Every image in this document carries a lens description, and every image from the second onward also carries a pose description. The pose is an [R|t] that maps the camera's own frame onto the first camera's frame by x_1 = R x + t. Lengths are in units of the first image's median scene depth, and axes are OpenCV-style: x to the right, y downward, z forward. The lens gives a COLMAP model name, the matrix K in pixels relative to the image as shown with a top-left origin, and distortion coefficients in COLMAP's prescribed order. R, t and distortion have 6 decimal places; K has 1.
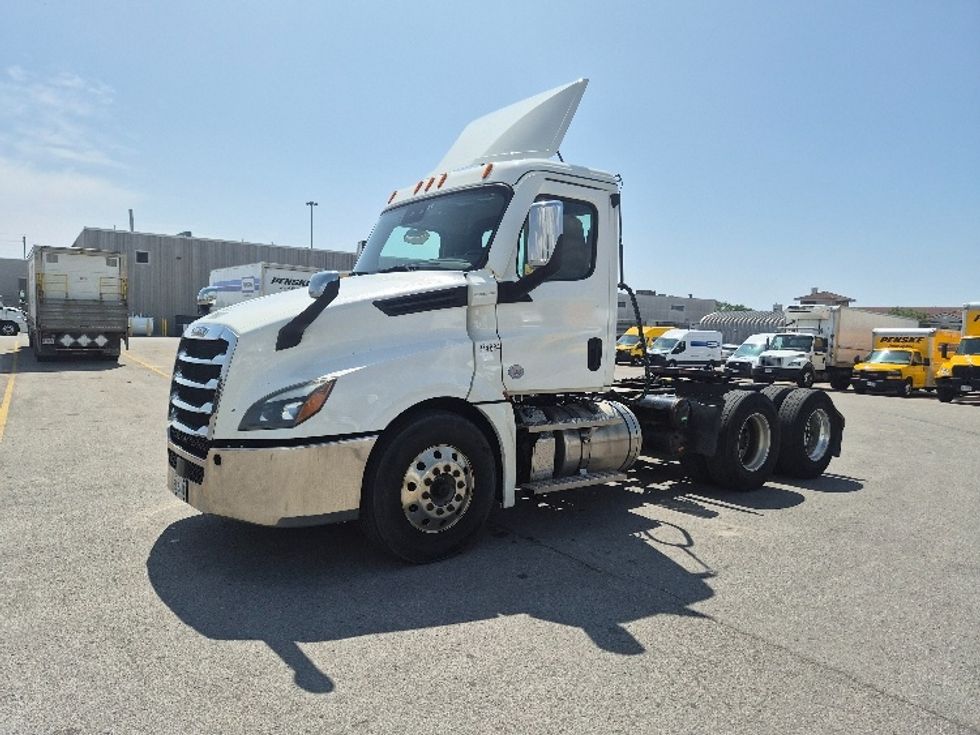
lens RADIAL K [[661.1, 0, 474.9], [0, 661.1, 356.7], [0, 0, 1]] dist [0.050056, -0.035678]
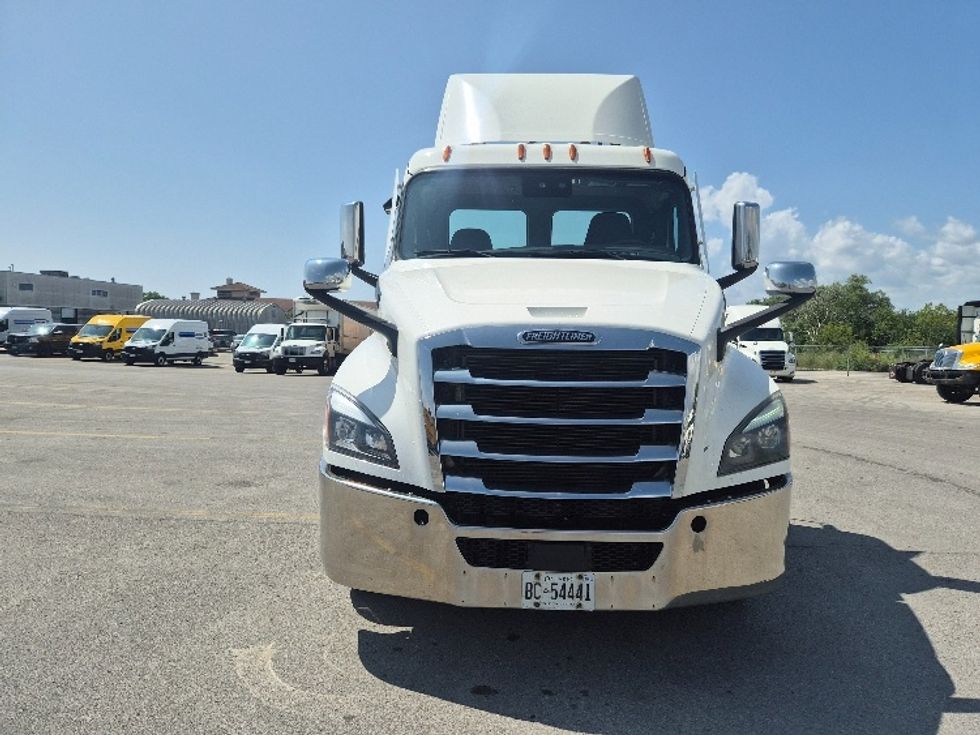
lens RADIAL K [[661.1, 0, 494.7], [0, 661.1, 396.2], [0, 0, 1]] dist [0.050056, -0.035678]
pose [[0.647033, -0.086573, 0.757531, -0.800015], [0.029338, 0.995624, 0.088724, -0.031456], [-0.761897, -0.035183, 0.646742, 0.570161]]
